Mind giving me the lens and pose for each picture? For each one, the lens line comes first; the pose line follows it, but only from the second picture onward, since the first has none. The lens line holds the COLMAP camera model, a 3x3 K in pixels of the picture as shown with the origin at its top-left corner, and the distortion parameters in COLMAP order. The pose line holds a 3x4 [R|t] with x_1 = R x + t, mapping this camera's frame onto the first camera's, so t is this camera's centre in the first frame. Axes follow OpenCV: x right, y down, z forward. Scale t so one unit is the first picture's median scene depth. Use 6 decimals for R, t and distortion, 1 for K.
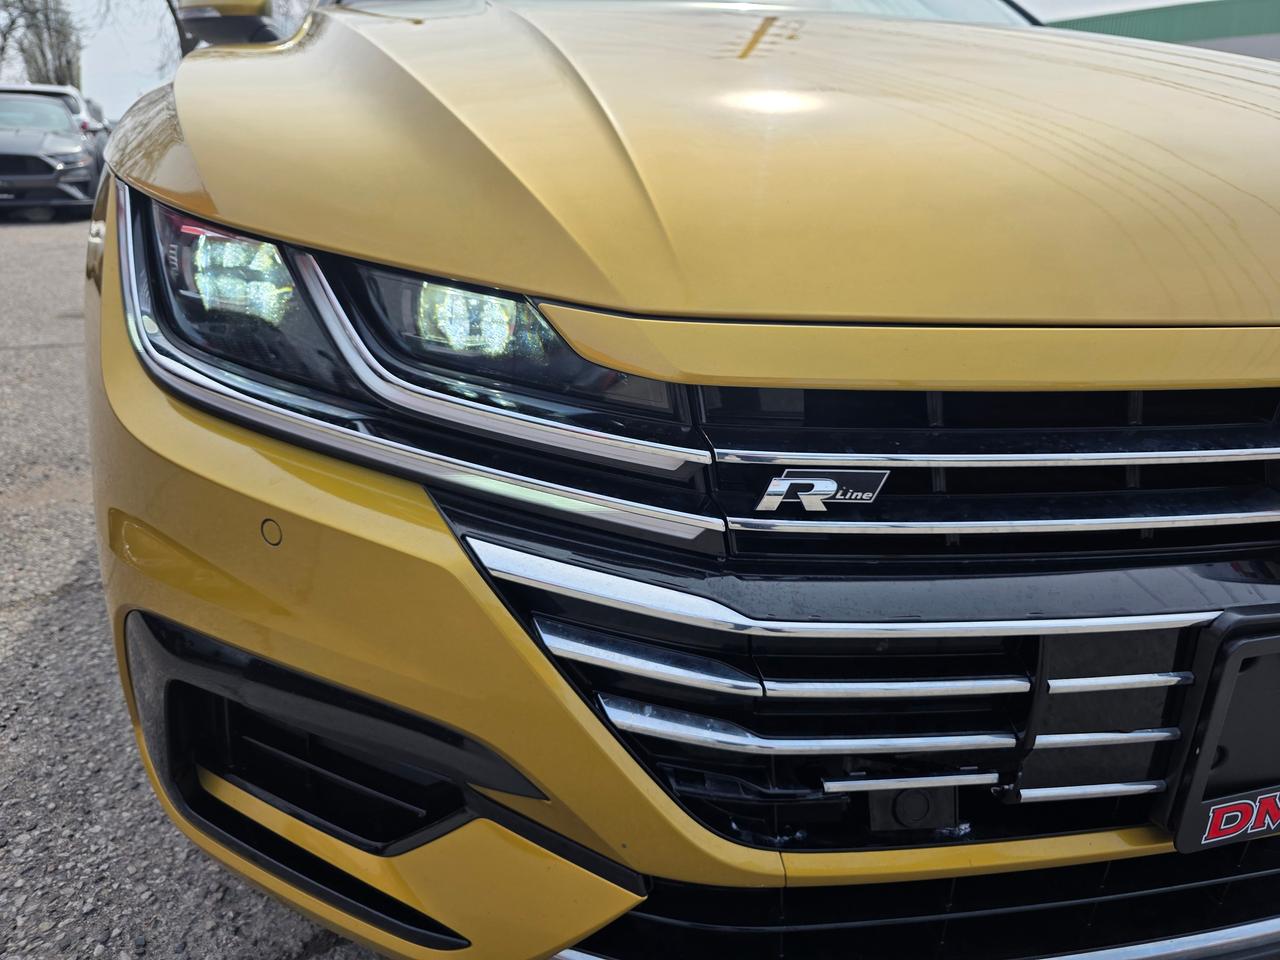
lens RADIAL K [[869.7, 0, 642.6], [0, 869.7, 467.4], [0, 0, 1]] dist [0.059244, -0.058050]
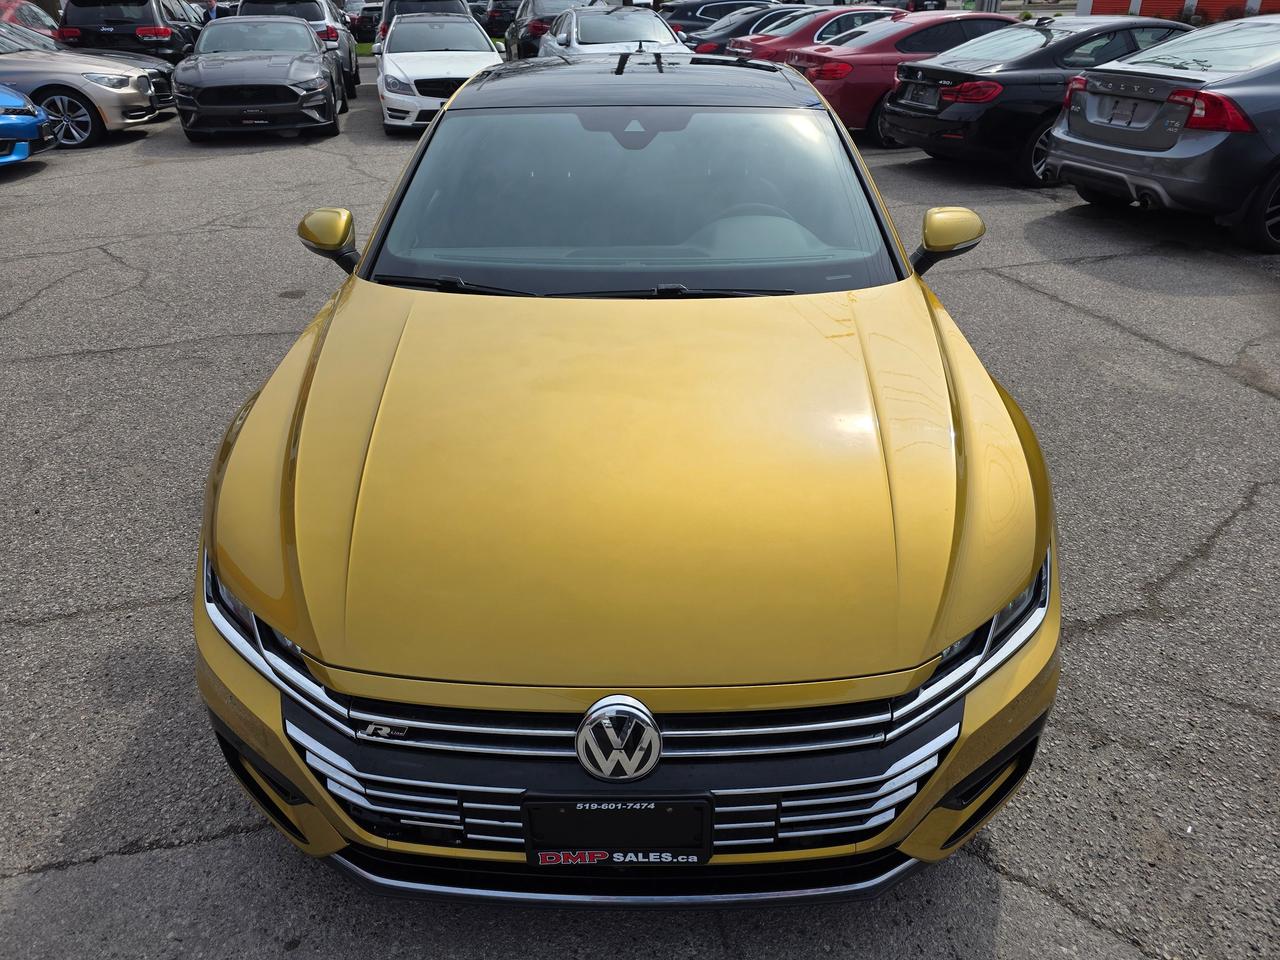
lens RADIAL K [[865.2, 0, 640.9], [0, 865.2, 472.8], [0, 0, 1]] dist [0.060033, -0.058209]
pose [[0.968071, 0.095215, -0.231888, 1.486556], [-0.054659, 0.982974, 0.175427, -1.256579], [0.244643, -0.157151, 0.956793, -1.305859]]
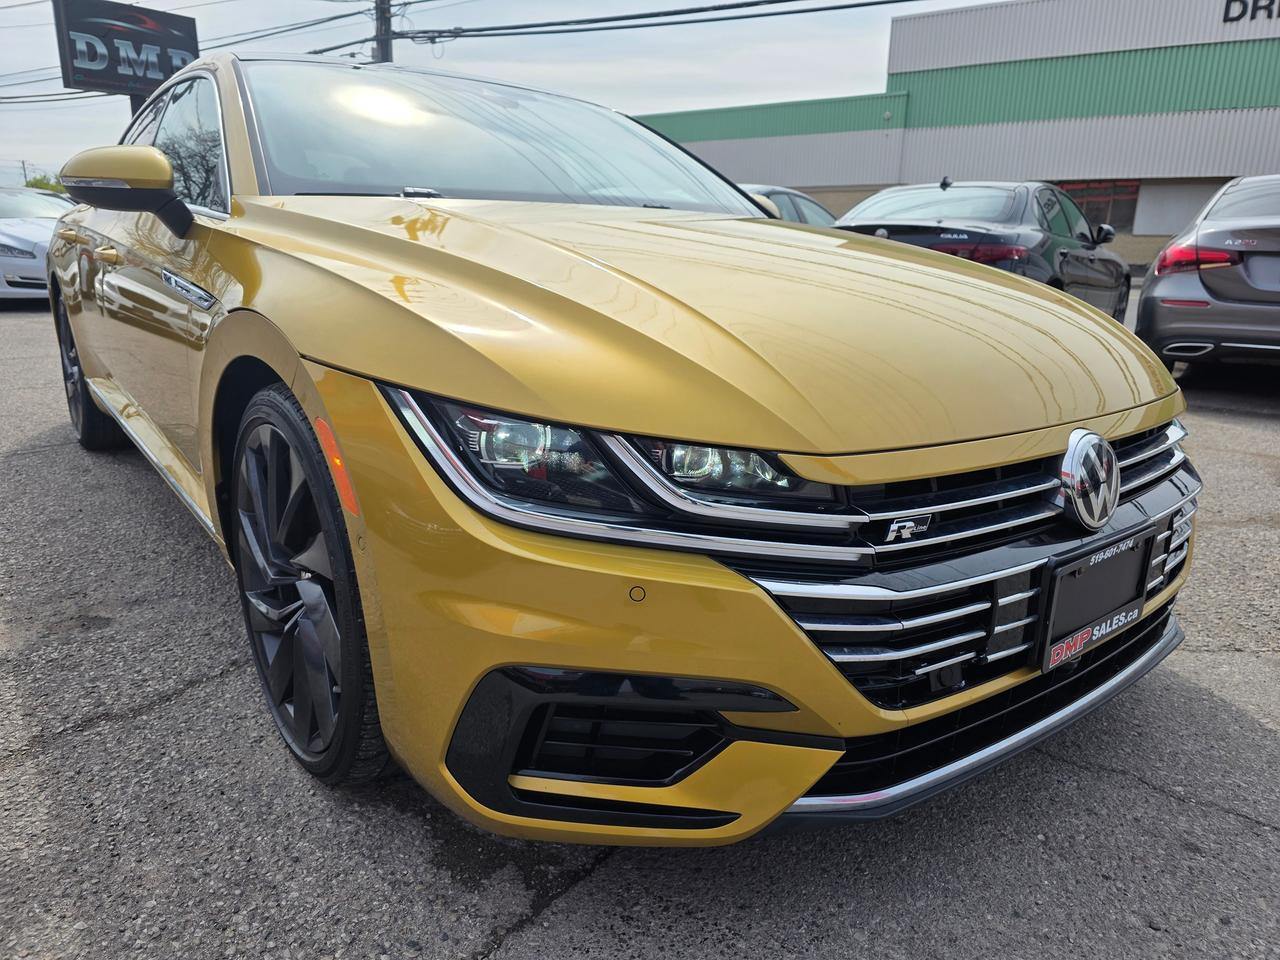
lens RADIAL K [[865.2, 0, 640.9], [0, 865.2, 472.8], [0, 0, 1]] dist [0.060033, -0.058209]
pose [[0.912196, -0.108859, 0.395029, -1.118851], [0.134134, 0.990278, -0.036847, -0.106263], [-0.387177, 0.086598, 0.917929, -0.648309]]
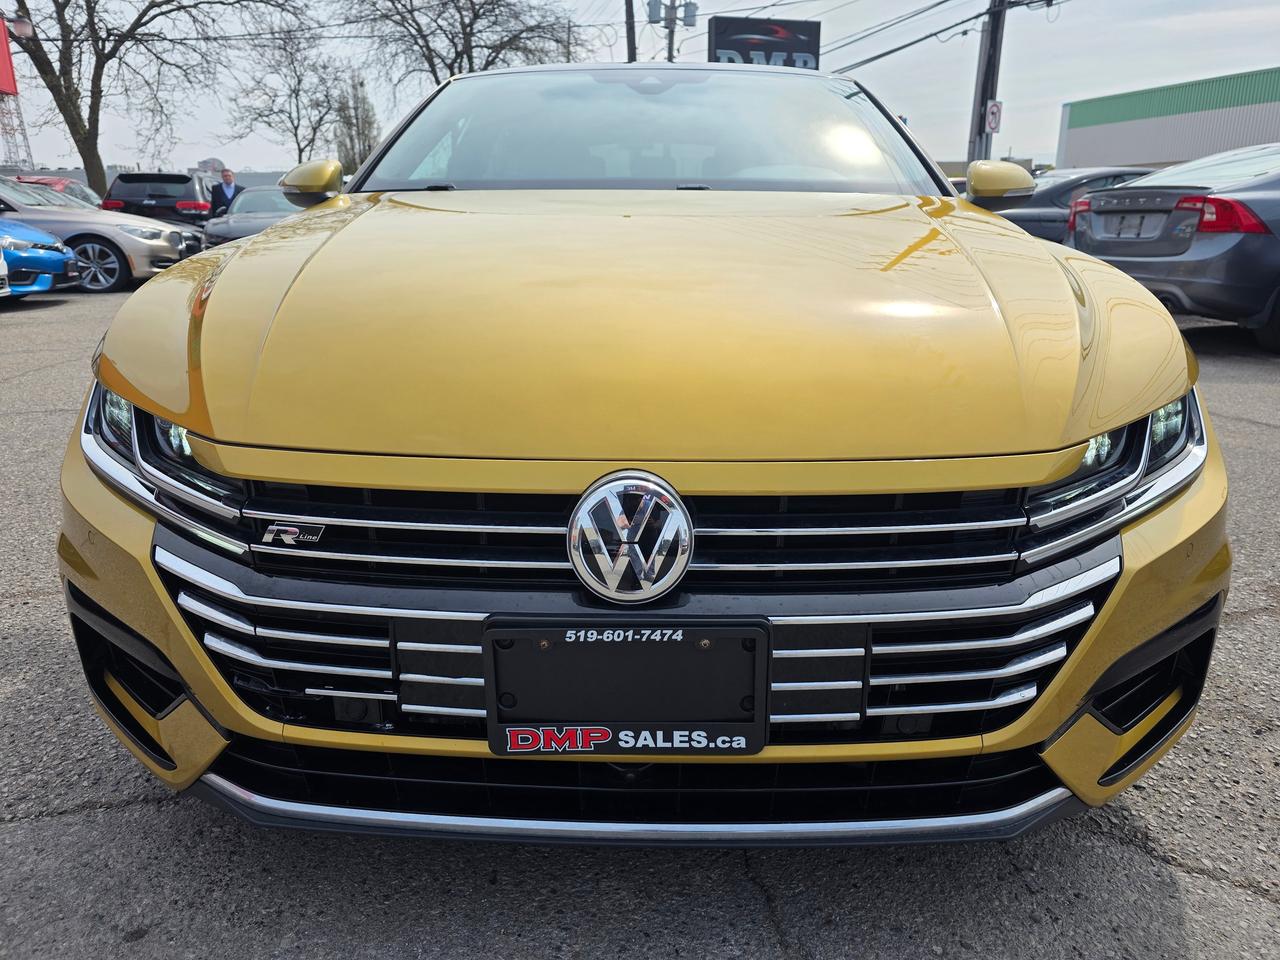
lens RADIAL K [[869.7, 0, 642.6], [0, 869.7, 467.4], [0, 0, 1]] dist [0.059244, -0.058050]
pose [[0.966214, 0.050511, -0.252744, 1.362335], [-0.065197, 0.996616, -0.050064, -0.070094], [0.249360, 0.064851, 0.966237, -0.683114]]
